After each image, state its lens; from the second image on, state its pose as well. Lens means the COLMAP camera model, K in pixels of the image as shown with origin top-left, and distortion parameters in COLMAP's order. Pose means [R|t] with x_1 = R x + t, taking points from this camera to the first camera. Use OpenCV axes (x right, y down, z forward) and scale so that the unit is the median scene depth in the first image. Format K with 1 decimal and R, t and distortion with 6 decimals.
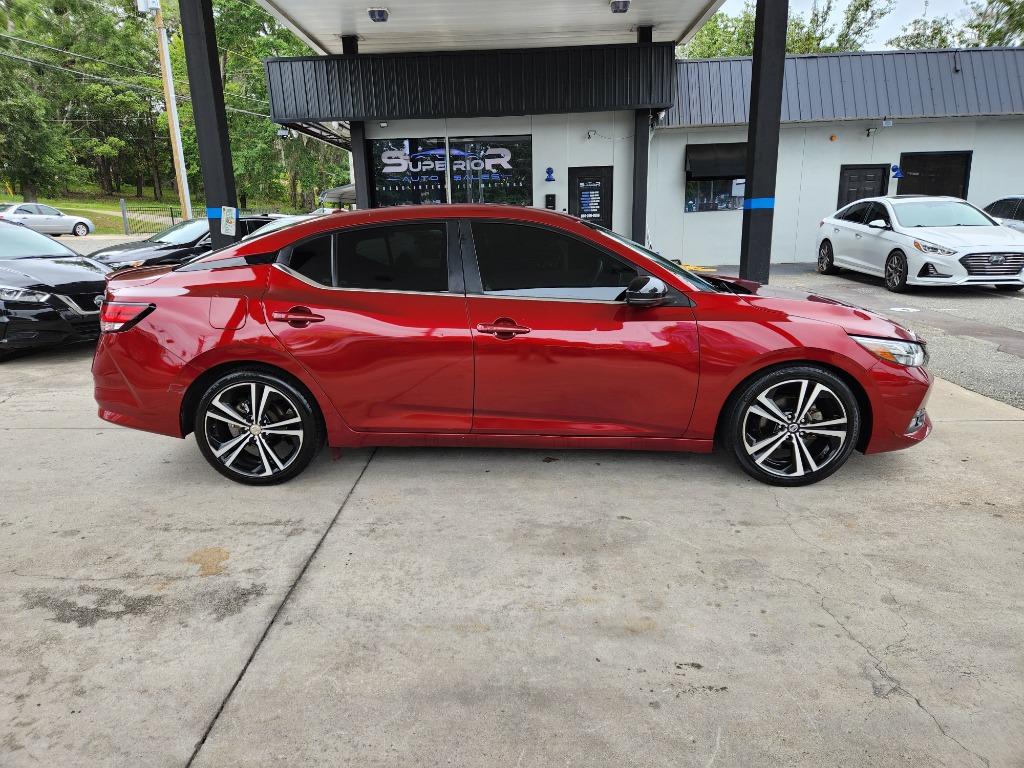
lens RADIAL K [[677.1, 0, 501.9], [0, 677.1, 385.0], [0, 0, 1]] dist [0.066829, -0.052519]
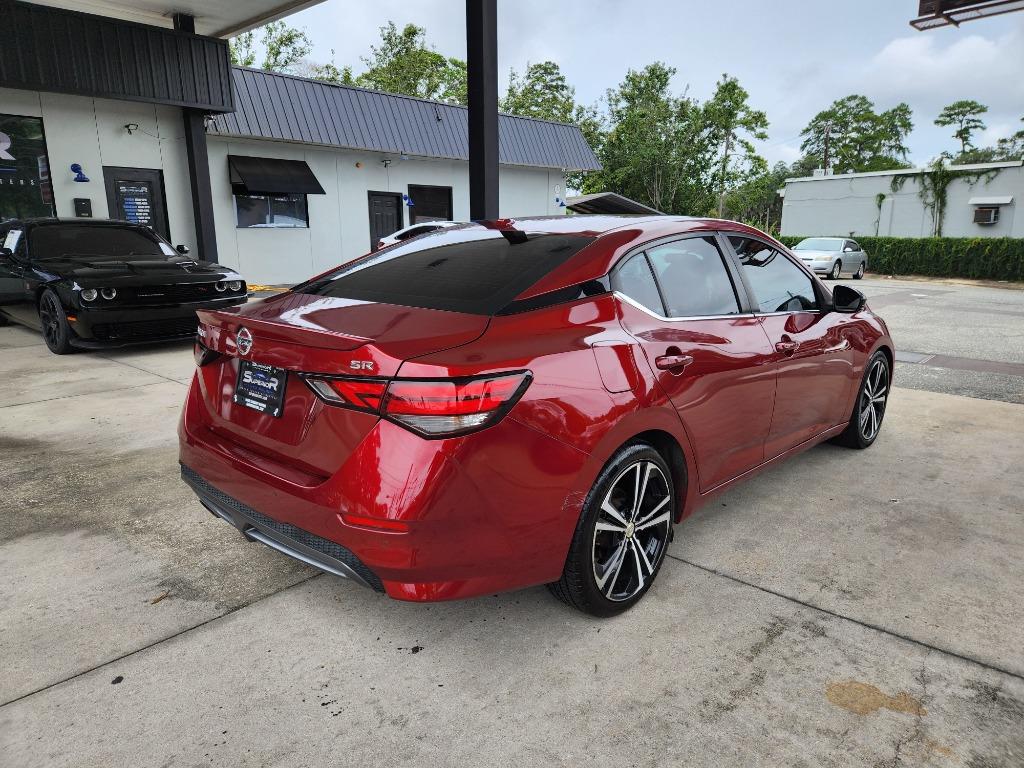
lens RADIAL K [[677.1, 0, 504.3], [0, 677.1, 385.9], [0, 0, 1]] dist [0.066829, -0.052519]
pose [[0.657876, -0.143795, 0.739272, -0.224076], [0.161878, 0.985659, 0.047665, -0.031822], [-0.735523, 0.088315, 0.671718, 0.146749]]
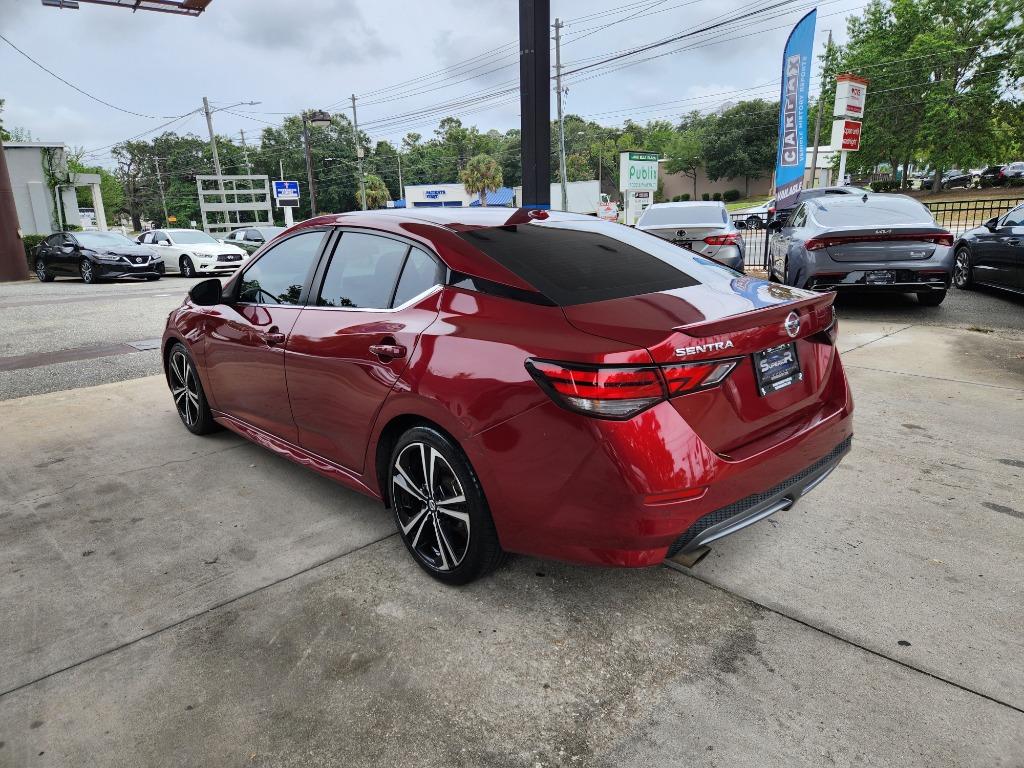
lens RADIAL K [[677.1, 0, 515.7], [0, 677.1, 383.7], [0, 0, 1]] dist [0.066829, -0.052519]
pose [[-0.707675, -0.137507, 0.693028, -0.216902], [0.206230, 0.897962, 0.388757, -0.106536], [-0.675770, 0.418037, -0.607107, 0.434067]]
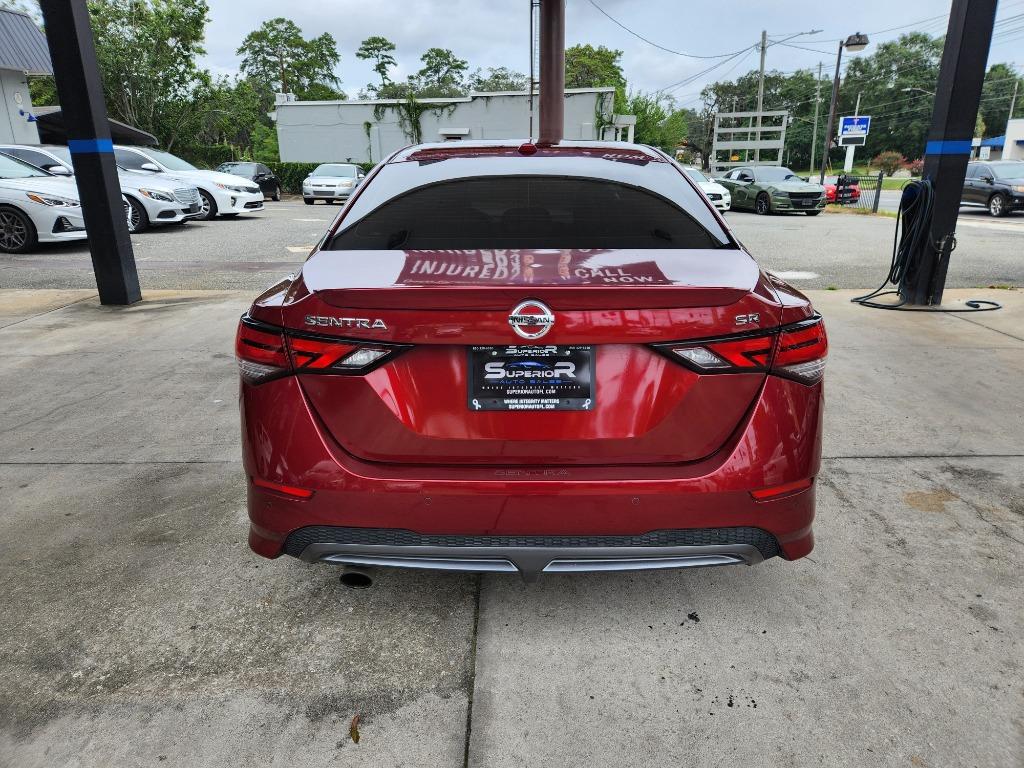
lens RADIAL K [[677.1, 0, 512.3], [0, 677.1, 386.4], [0, 0, 1]] dist [0.066829, -0.052519]
pose [[-0.026210, -0.297905, 0.954236, -0.253917], [0.240355, 0.924683, 0.295280, -0.065810], [-0.970331, 0.237094, 0.047367, 0.287952]]
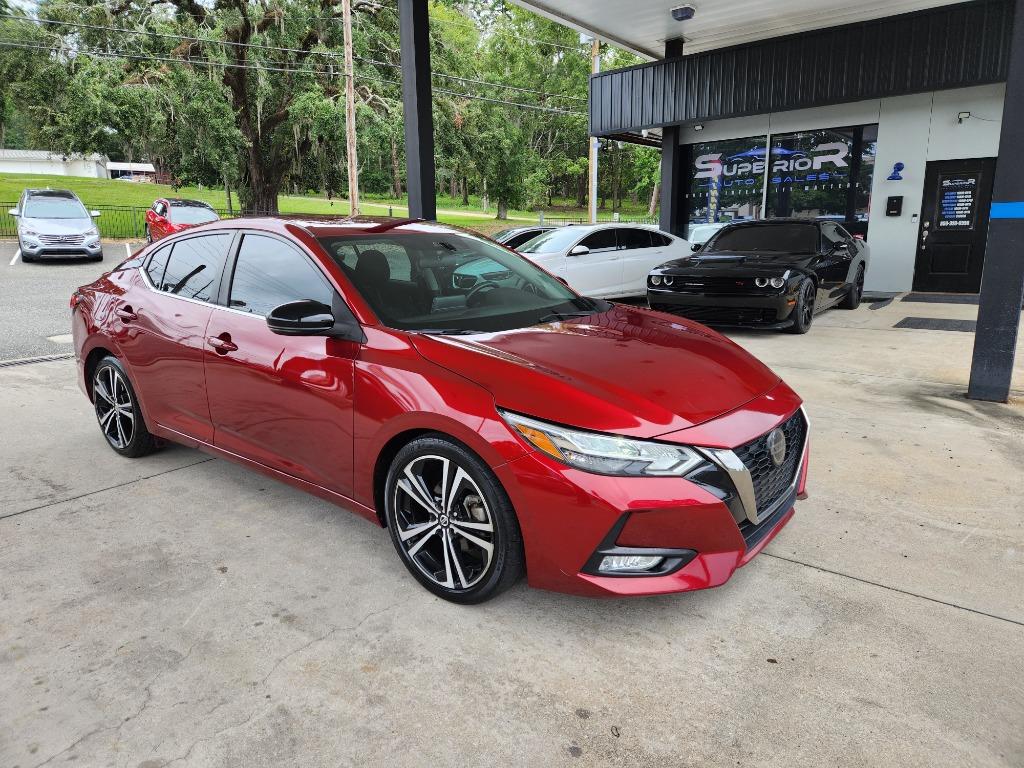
lens RADIAL K [[677.1, 0, 504.8], [0, 677.1, 382.9], [0, 0, 1]] dist [0.066829, -0.052519]
pose [[0.802817, 0.138382, -0.579944, 0.202903], [-0.145900, 0.988717, 0.033951, -0.027211], [0.578099, 0.057357, 0.813948, 0.100168]]
